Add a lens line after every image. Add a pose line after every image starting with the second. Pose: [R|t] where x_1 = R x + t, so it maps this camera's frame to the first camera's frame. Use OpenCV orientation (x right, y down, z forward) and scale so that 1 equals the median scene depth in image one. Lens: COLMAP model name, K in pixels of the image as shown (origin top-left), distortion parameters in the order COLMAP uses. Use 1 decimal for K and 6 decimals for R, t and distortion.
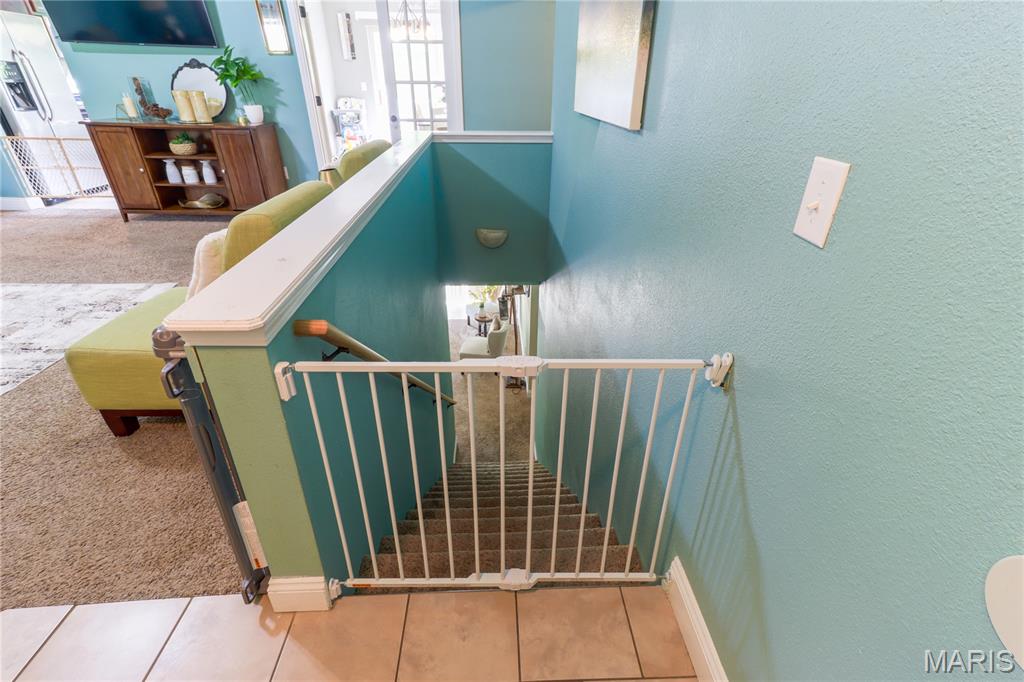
lens RADIAL K [[472.2, 0, 512.0], [0, 472.2, 337.5], [0, 0, 1]] dist [0.008129, 0.009417]
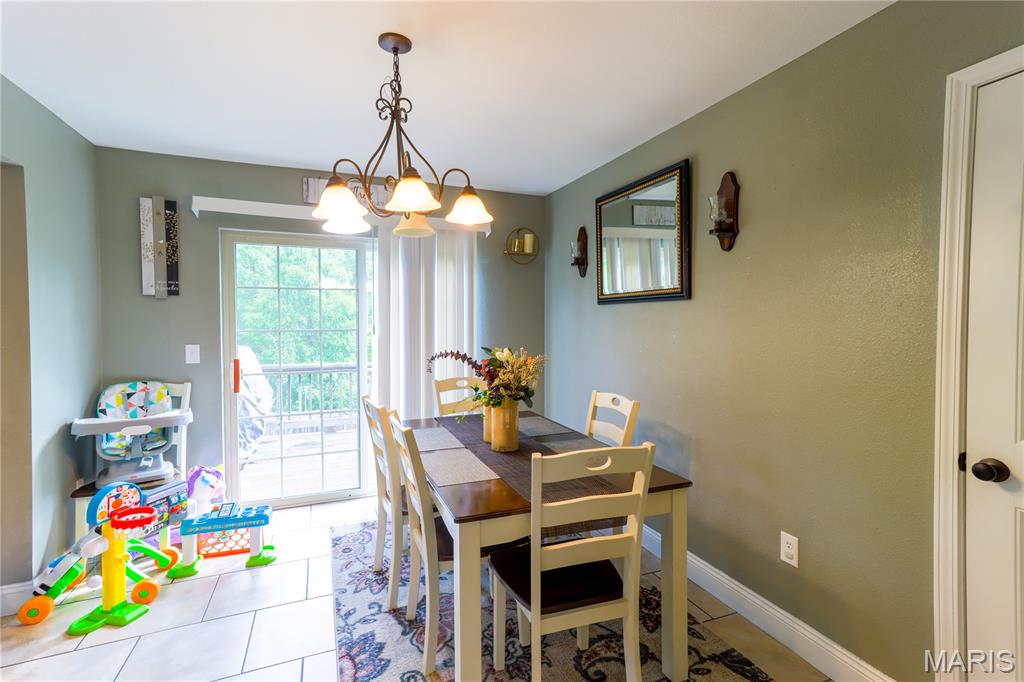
lens RADIAL K [[472.2, 0, 510.3], [0, 472.2, 337.9], [0, 0, 1]] dist [0.008129, 0.009417]
pose [[0.945013, -0.013160, 0.326767, -0.196169], [0.160462, 0.889303, -0.428242, -0.337806], [-0.284959, 0.457128, 0.842515, 0.599527]]
